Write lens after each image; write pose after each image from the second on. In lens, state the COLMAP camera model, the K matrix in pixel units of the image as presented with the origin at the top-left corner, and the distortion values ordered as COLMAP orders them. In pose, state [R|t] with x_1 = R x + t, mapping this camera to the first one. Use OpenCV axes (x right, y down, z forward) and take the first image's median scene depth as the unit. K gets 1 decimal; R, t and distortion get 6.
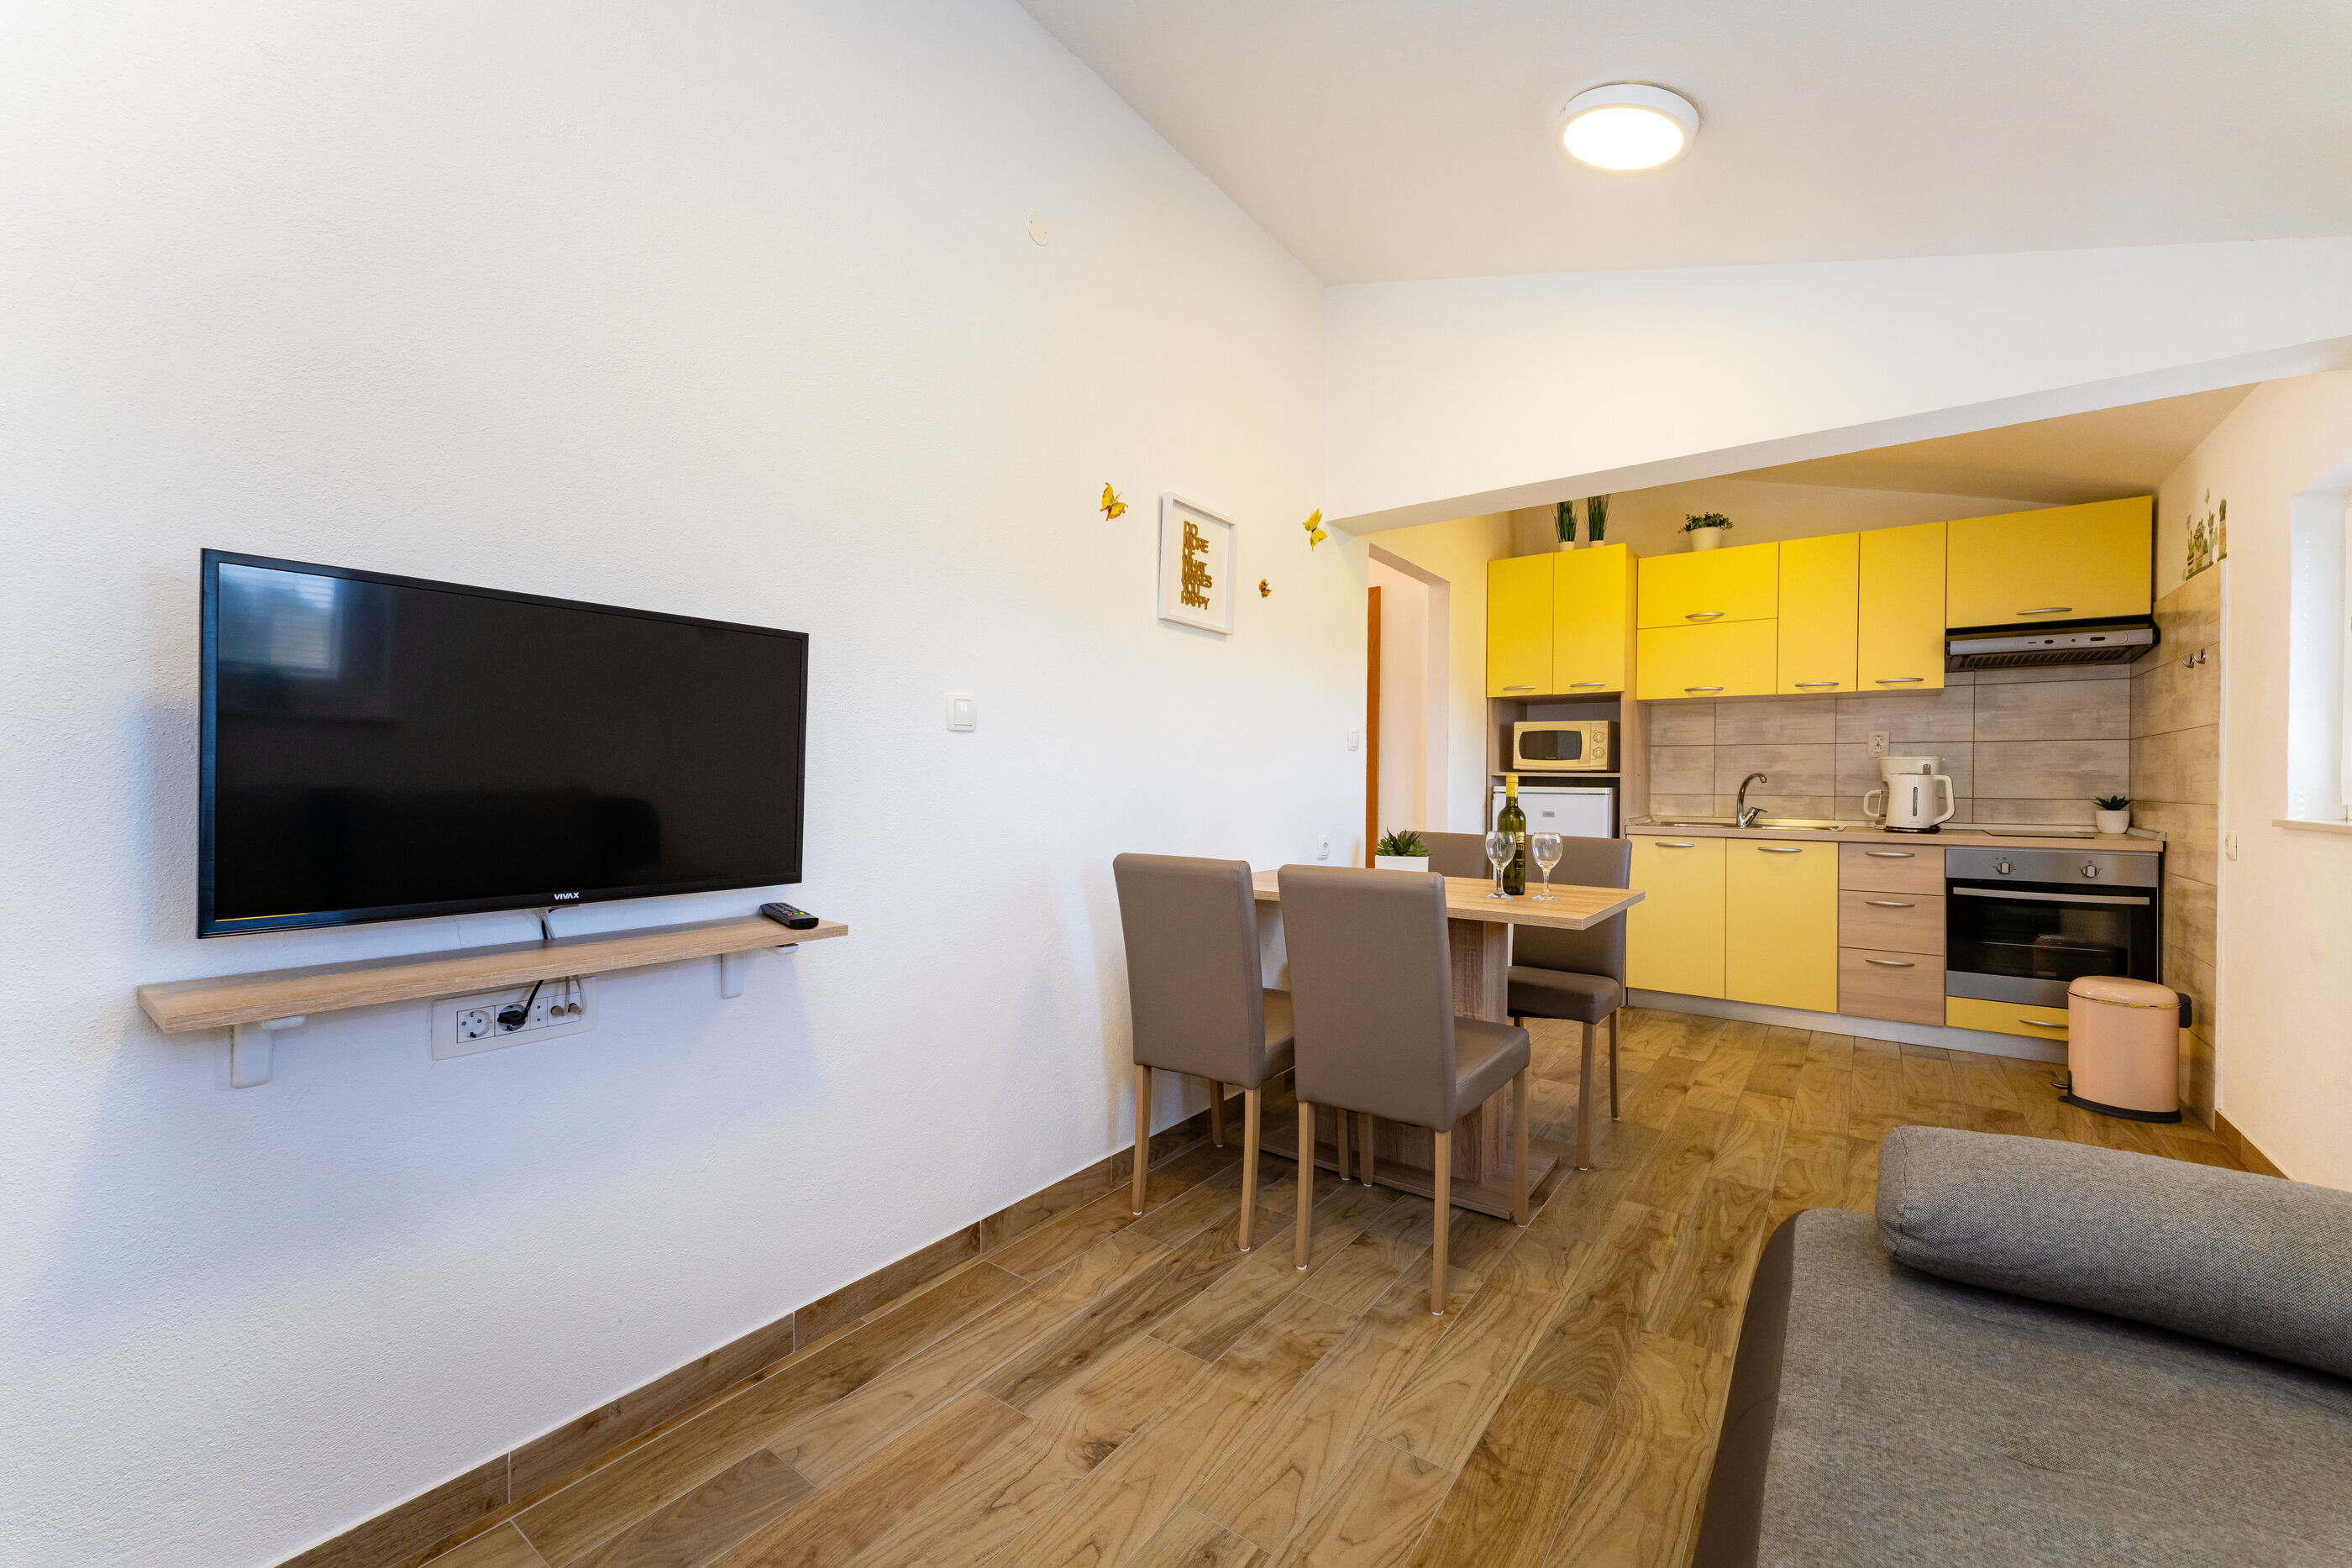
lens RADIAL K [[973.2, 0, 1161.8], [0, 973.2, 778.1], [0, 0, 1]] dist [-0.002858, 0.001494]
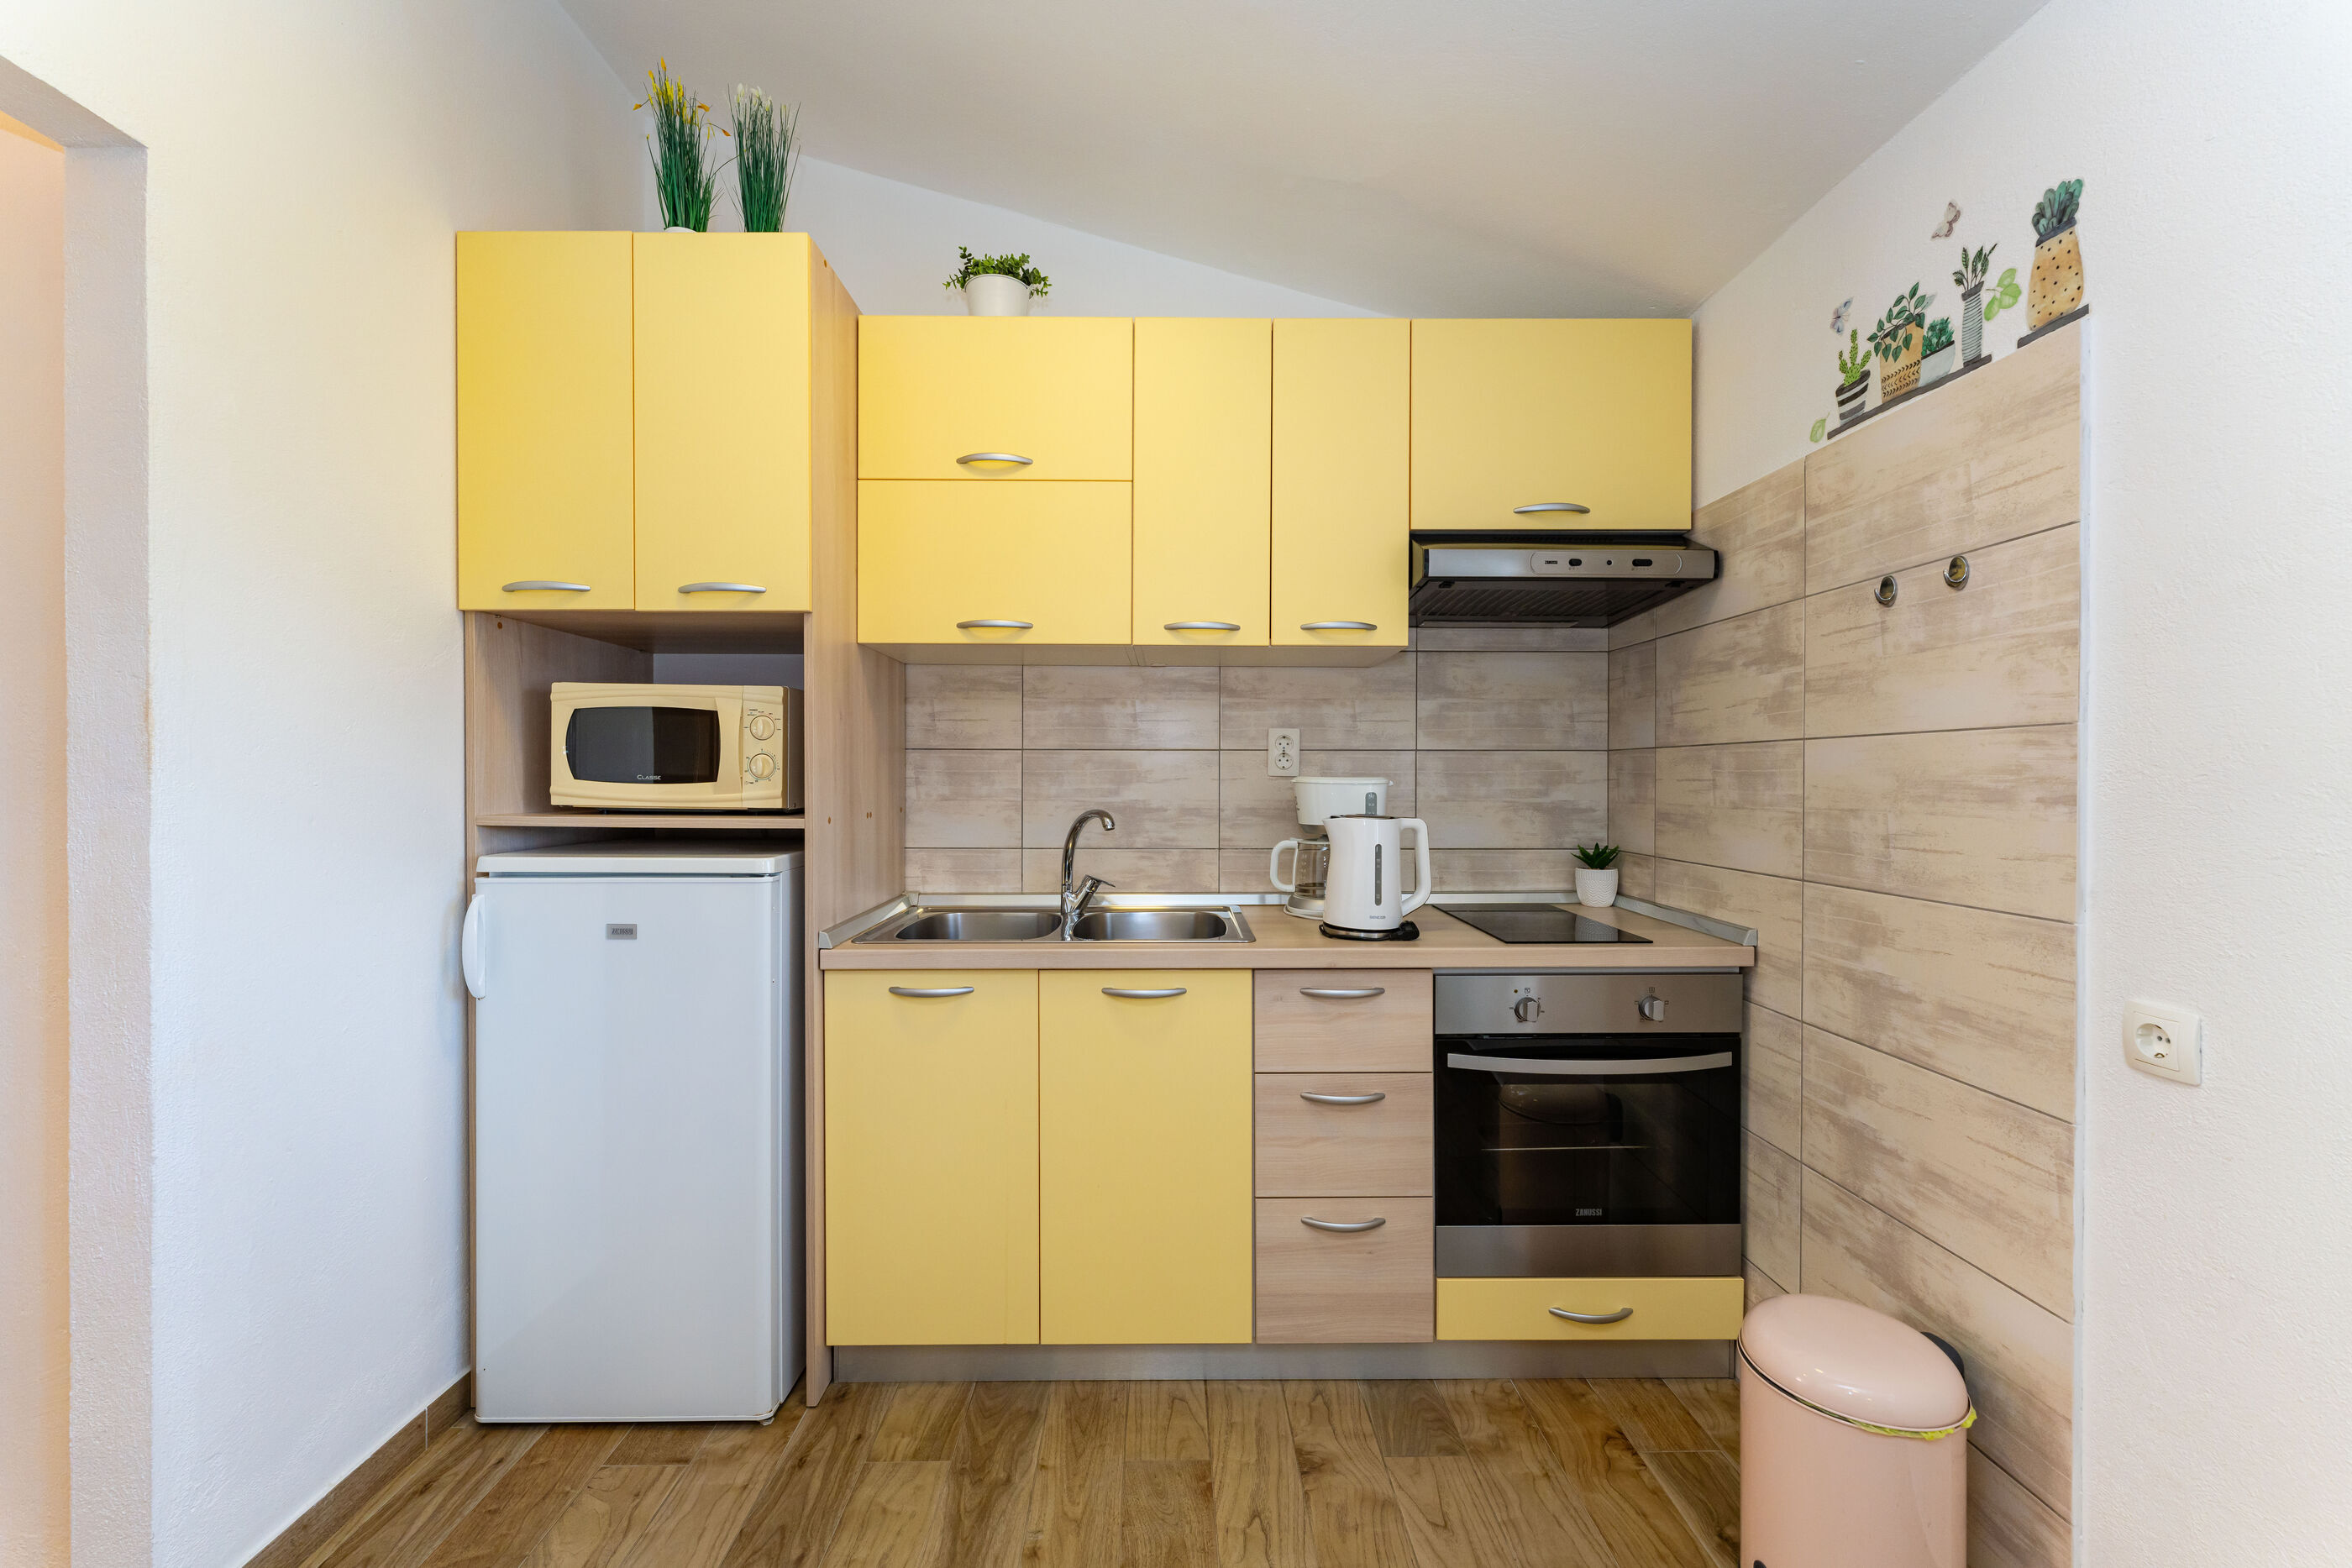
lens RADIAL K [[973.2, 0, 1152.0], [0, 973.2, 829.2], [0, 0, 1]] dist [-0.002858, 0.001494]
pose [[0.812526, -0.036156, 0.581802, 0.483310], [0.001463, 0.998198, 0.059988, -0.033369], [-0.582923, -0.047891, 0.811115, 0.809494]]
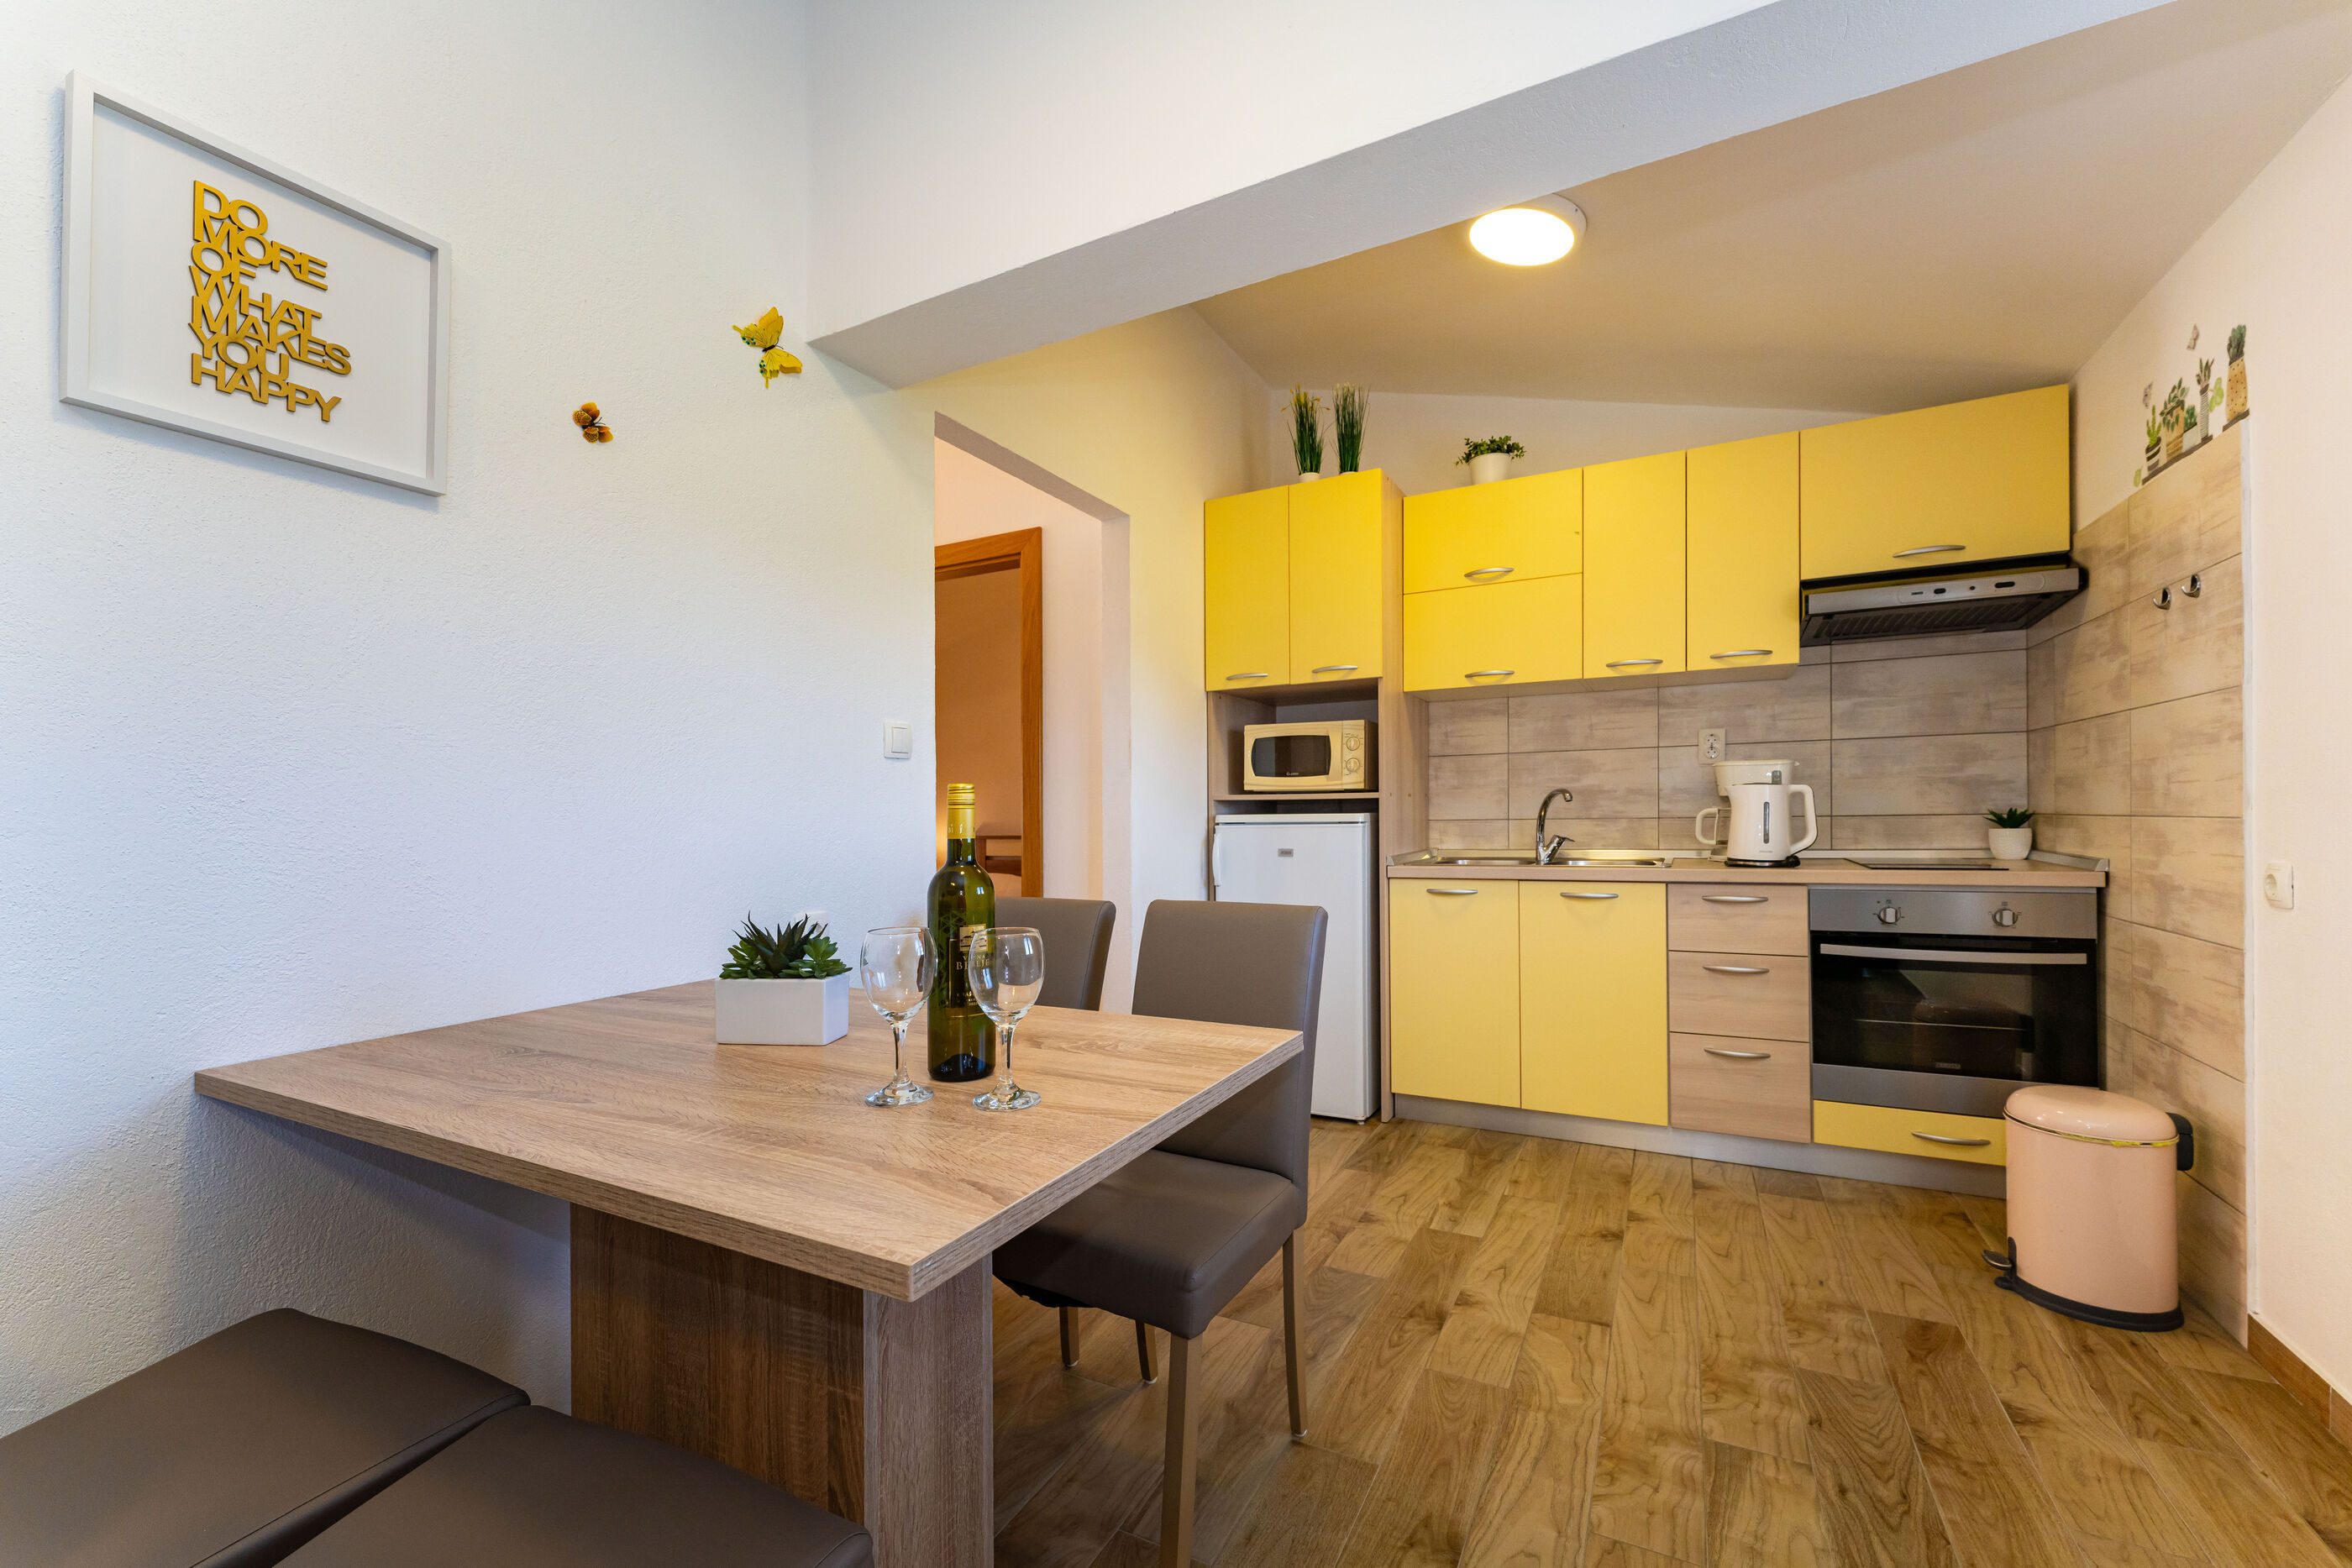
lens RADIAL K [[973.2, 0, 1146.9], [0, 973.2, 830.5], [0, 0, 1]] dist [-0.002858, 0.001494]
pose [[0.991191, -0.026186, 0.129828, 0.286260], [0.023883, 0.999529, 0.019263, 0.006653], [-0.130272, -0.015993, 0.991349, 0.432221]]
